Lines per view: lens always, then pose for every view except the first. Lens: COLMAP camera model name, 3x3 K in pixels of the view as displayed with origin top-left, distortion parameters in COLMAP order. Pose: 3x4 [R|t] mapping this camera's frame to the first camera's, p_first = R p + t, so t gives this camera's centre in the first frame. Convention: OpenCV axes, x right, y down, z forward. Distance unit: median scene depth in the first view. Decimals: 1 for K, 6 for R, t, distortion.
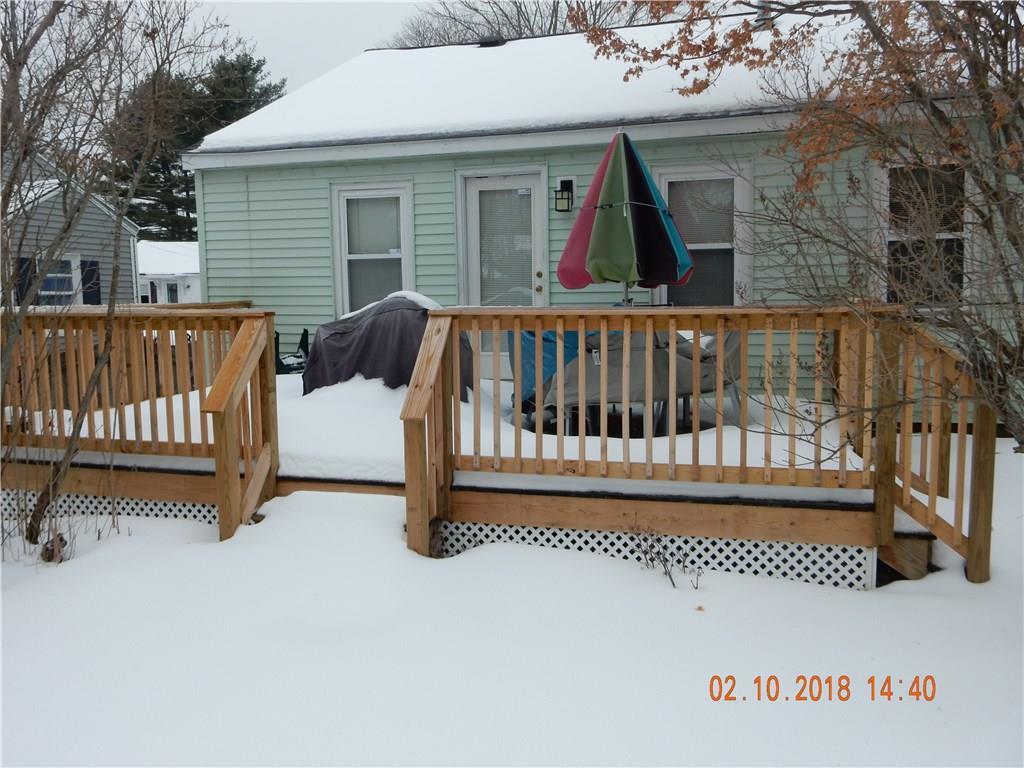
lens RADIAL K [[888.7, 0, 512.0], [0, 888.7, 384.0], [0, 0, 1]] dist [-0.013097, 0.000826]
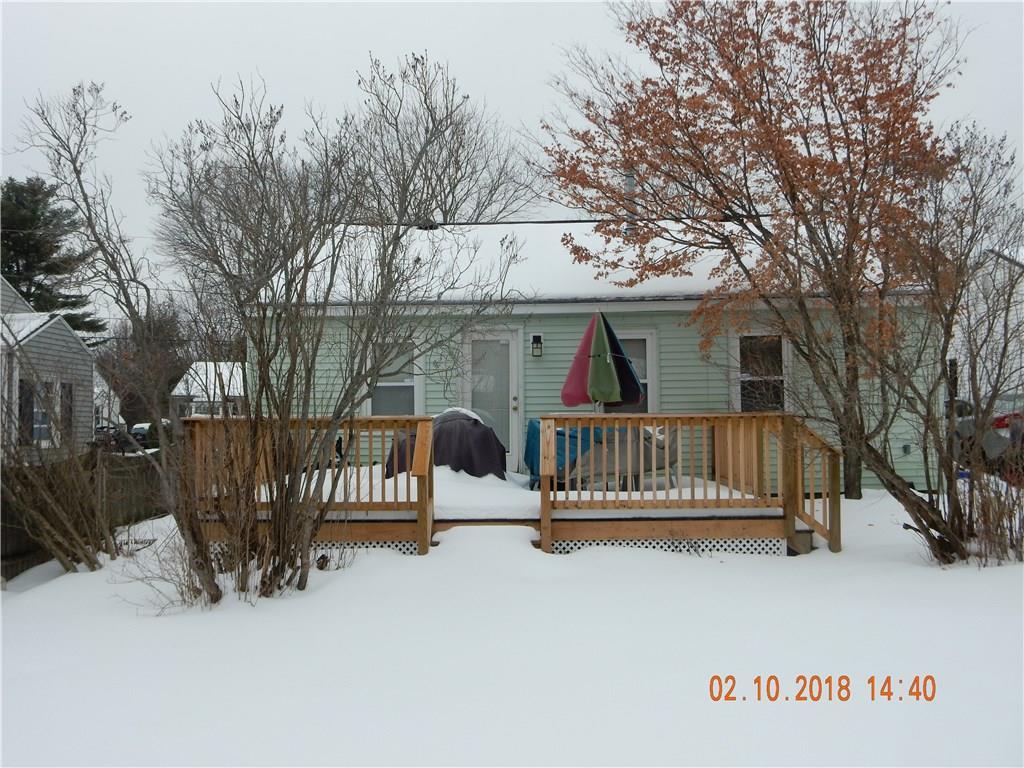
lens RADIAL K [[896.8, 0, 512.0], [0, 896.8, 384.0], [0, 0, 1]] dist [0.008385, 0.001227]
pose [[0.963705, 0.014562, 0.266573, -0.519978], [0.024272, 0.989596, -0.141808, 0.086840], [-0.265865, 0.143132, 0.953325, -0.565836]]
